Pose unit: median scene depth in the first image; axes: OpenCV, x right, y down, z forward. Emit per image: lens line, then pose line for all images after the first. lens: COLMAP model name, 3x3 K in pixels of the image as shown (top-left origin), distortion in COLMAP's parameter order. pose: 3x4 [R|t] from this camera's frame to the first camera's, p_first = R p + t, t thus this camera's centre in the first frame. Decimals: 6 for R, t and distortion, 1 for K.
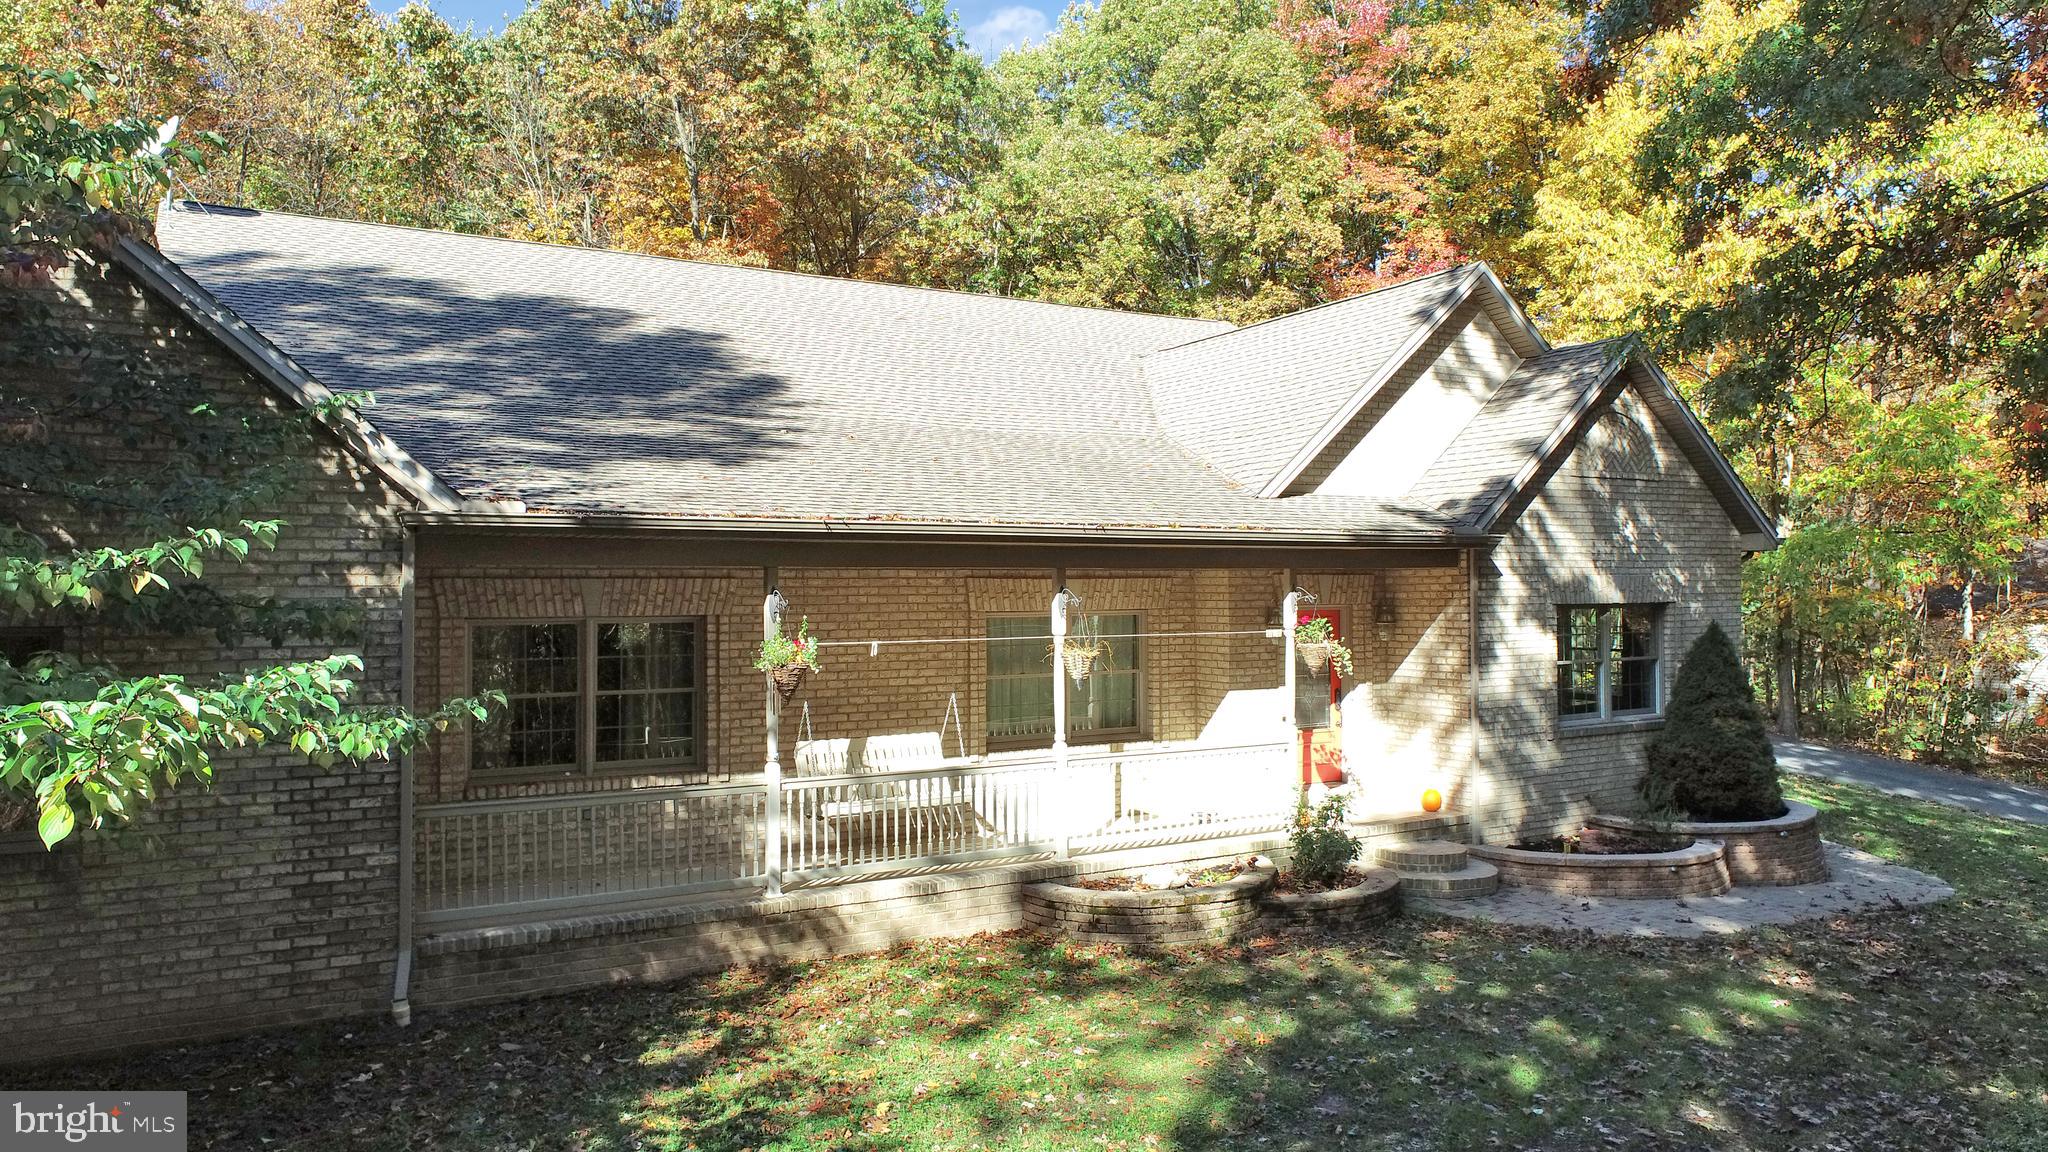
lens RADIAL K [[1387.5, 0, 1015.6], [0, 1387.5, 597.5], [0, 0, 1]] dist [0.005076, 0.003452]
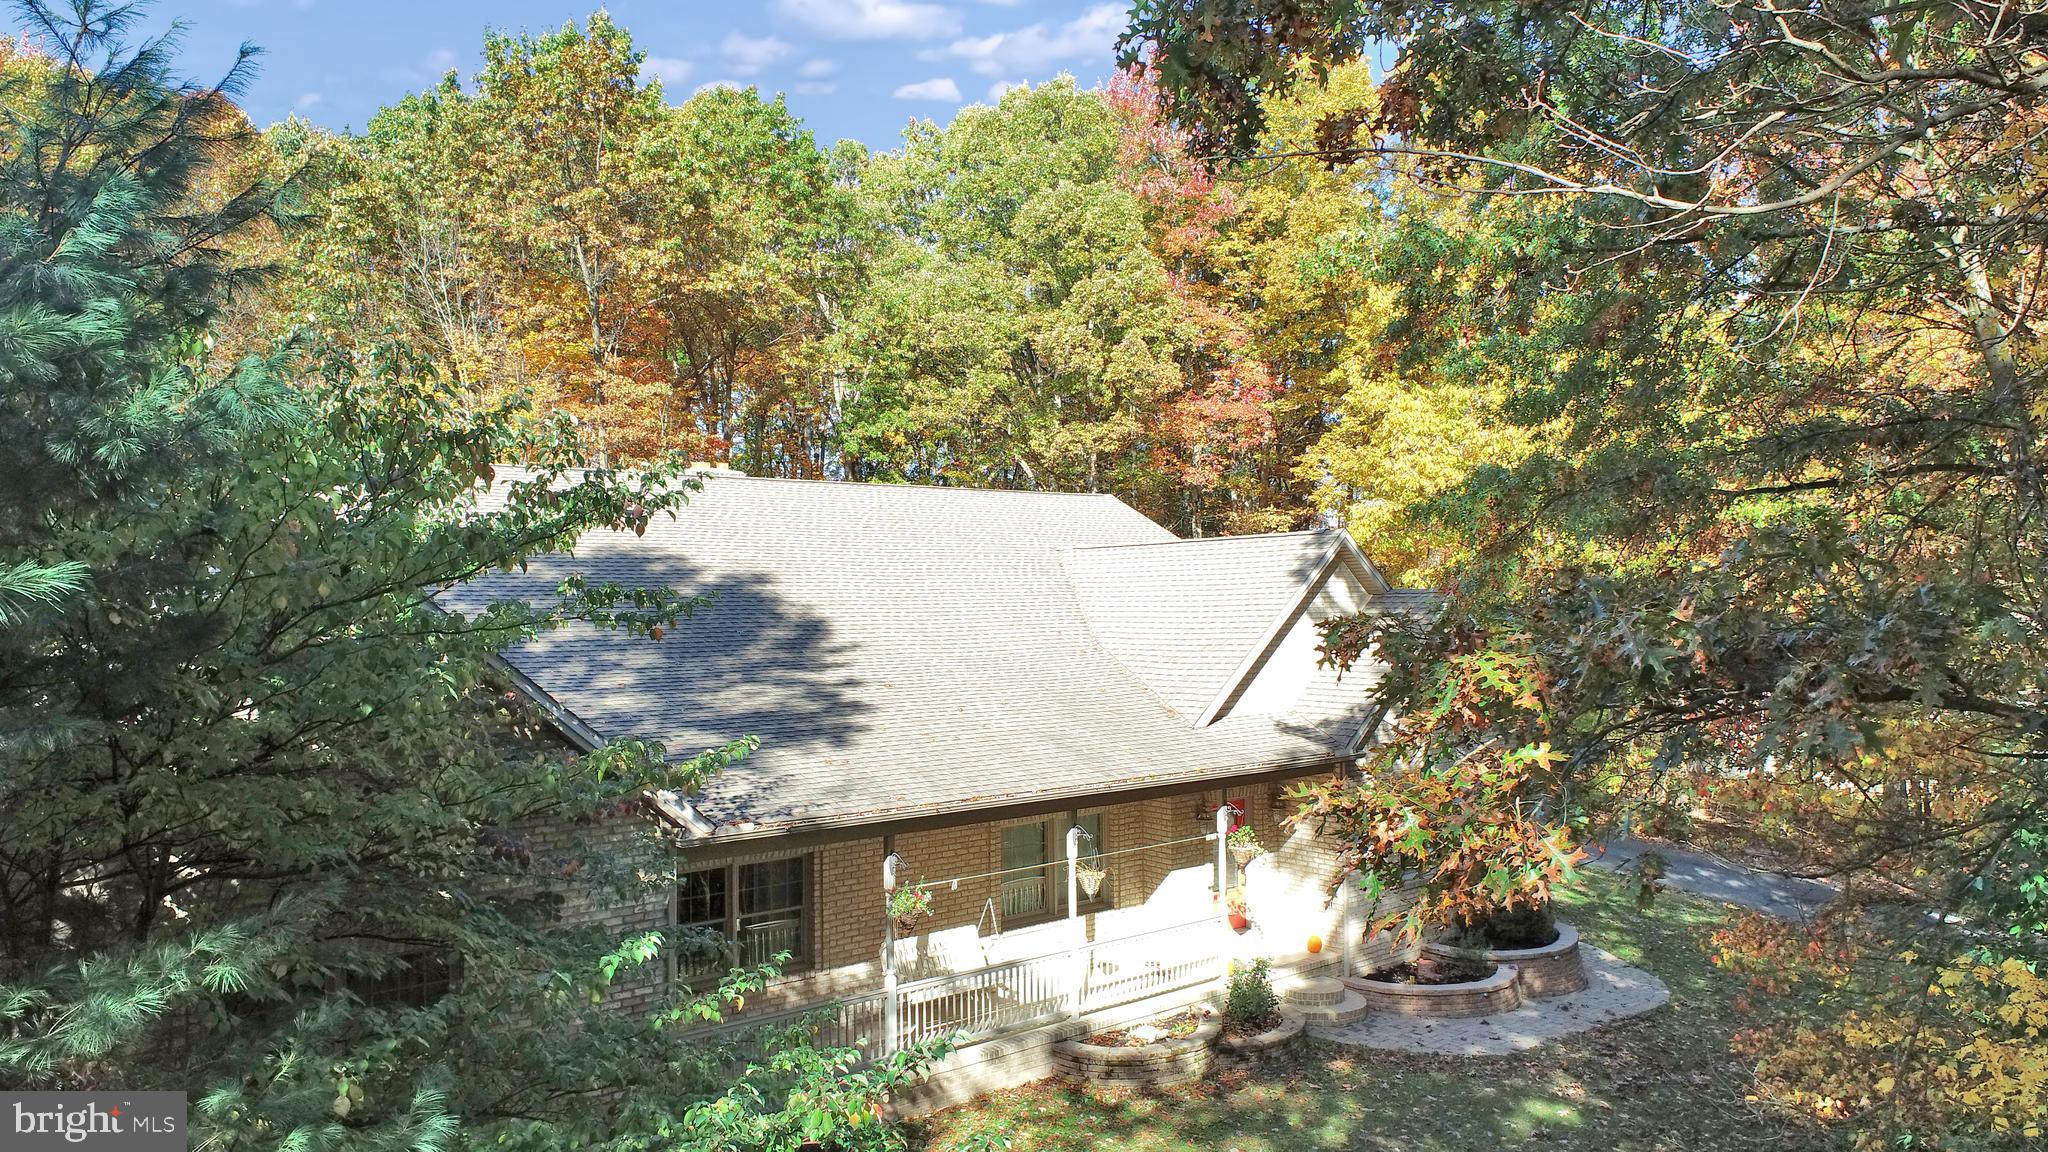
lens RADIAL K [[1440.0, 0, 1024.0], [0, 1440.0, 576.0], [0, 0, 1]] dist [0.005494, 0.133099]
pose [[0.985711, -0.003703, 0.168406, -0.212744], [0.004297, 0.999986, -0.003159, -0.206129], [-0.168392, 0.003837, 0.985713, -0.337799]]
